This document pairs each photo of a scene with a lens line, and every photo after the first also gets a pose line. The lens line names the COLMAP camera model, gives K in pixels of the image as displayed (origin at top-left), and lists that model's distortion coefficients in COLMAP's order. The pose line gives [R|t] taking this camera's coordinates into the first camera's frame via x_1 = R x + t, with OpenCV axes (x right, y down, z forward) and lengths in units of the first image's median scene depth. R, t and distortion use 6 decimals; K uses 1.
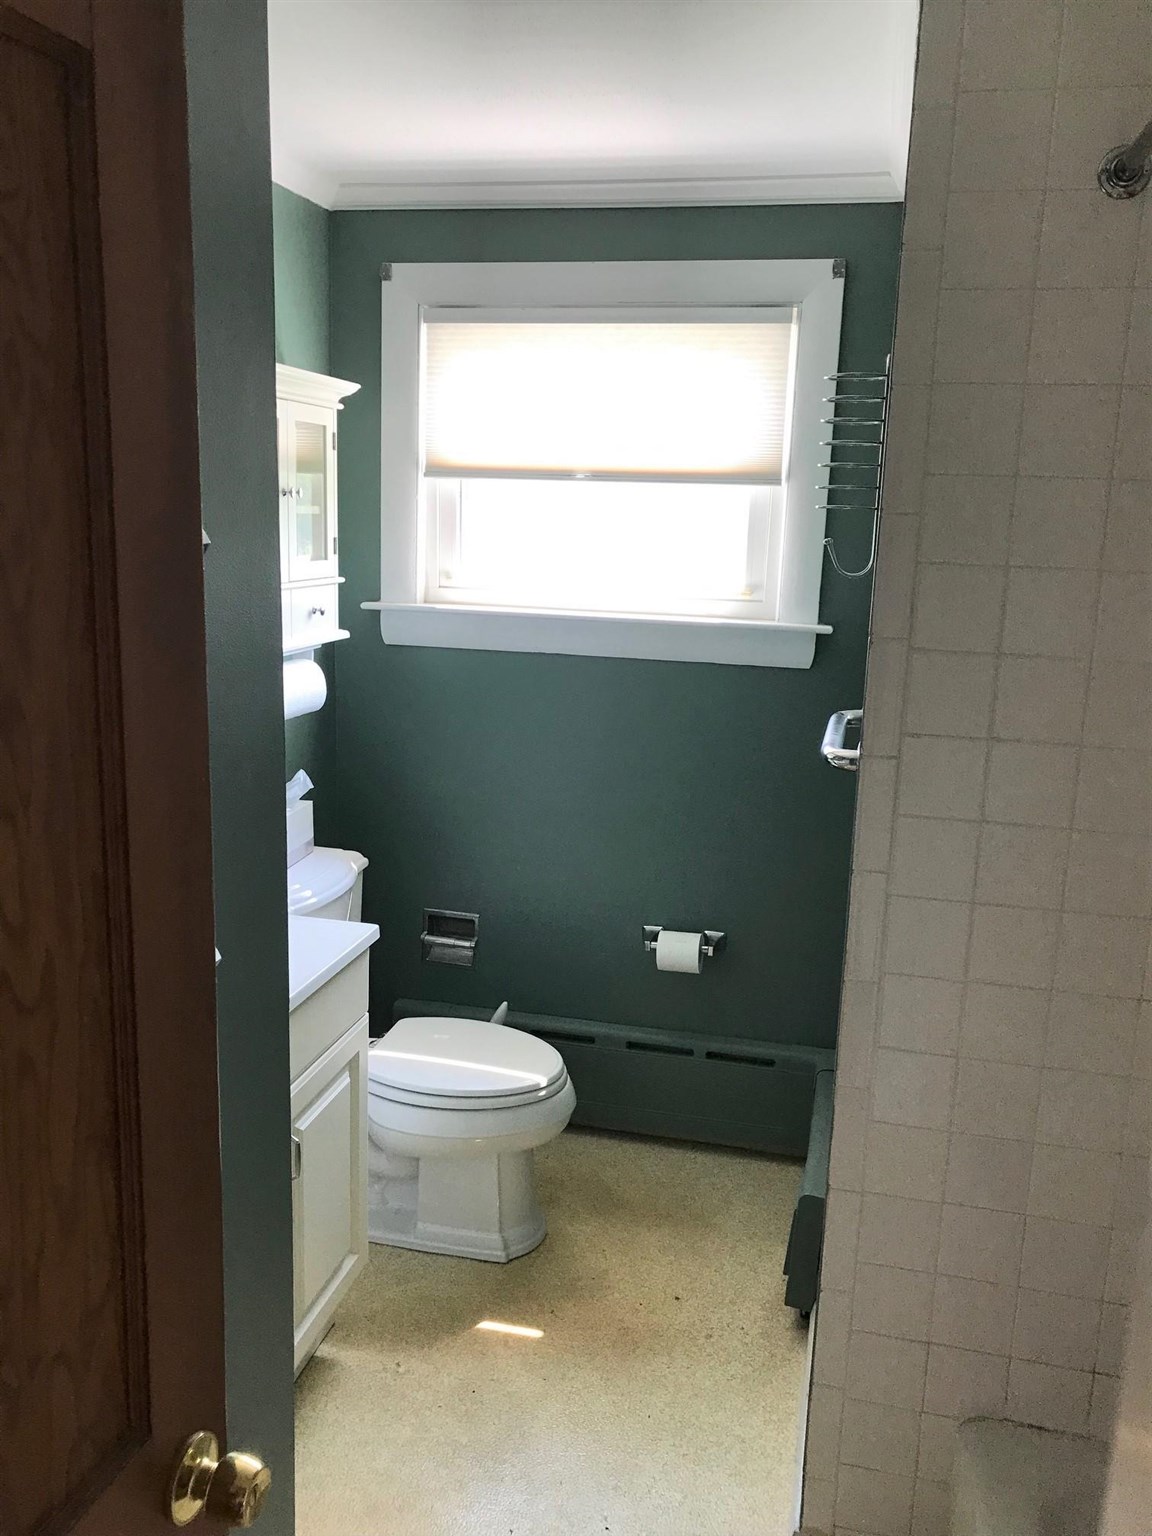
lens RADIAL K [[1266.4, 0, 578.4], [0, 1266.4, 764.3], [0, 0, 1]] dist [0.037970, -0.022112]
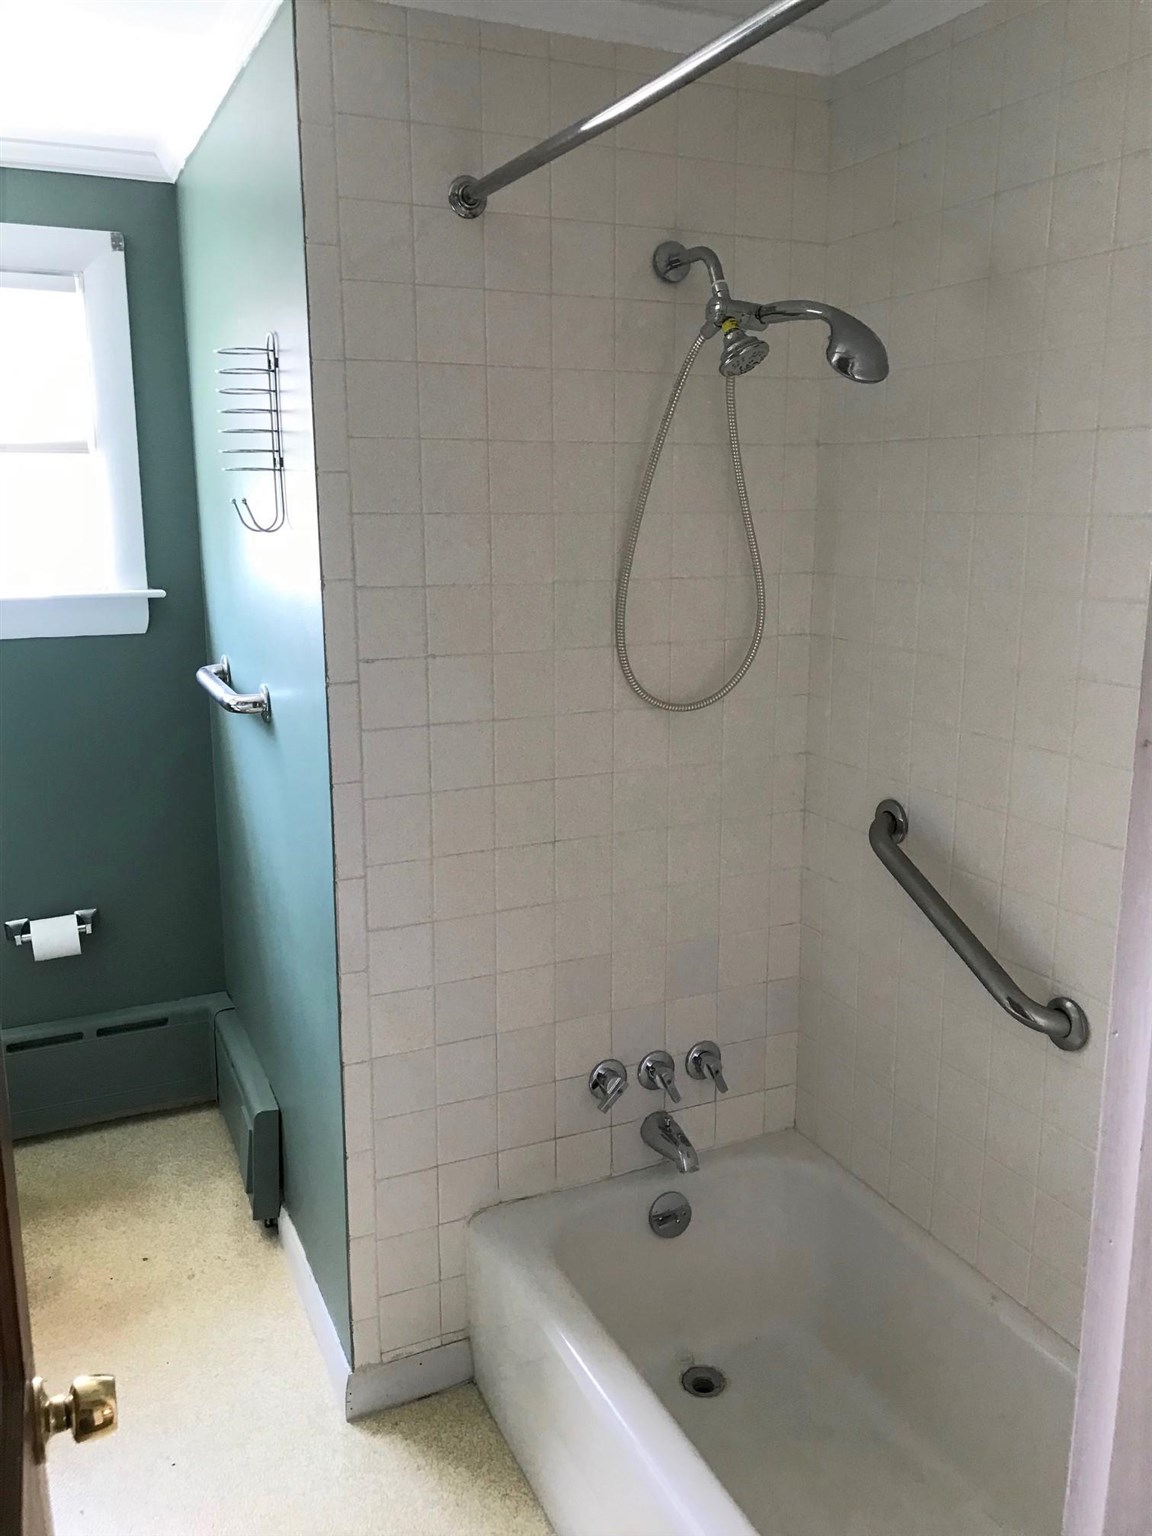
lens RADIAL K [[1266.4, 0, 576.9], [0, 1266.4, 765.4], [0, 0, 1]] dist [0.037970, -0.022112]
pose [[0.795854, -0.170229, 0.581066, -0.161351], [0.156900, 0.984866, 0.073629, 0.009328], [-0.584806, 0.032572, 0.810519, -0.037585]]
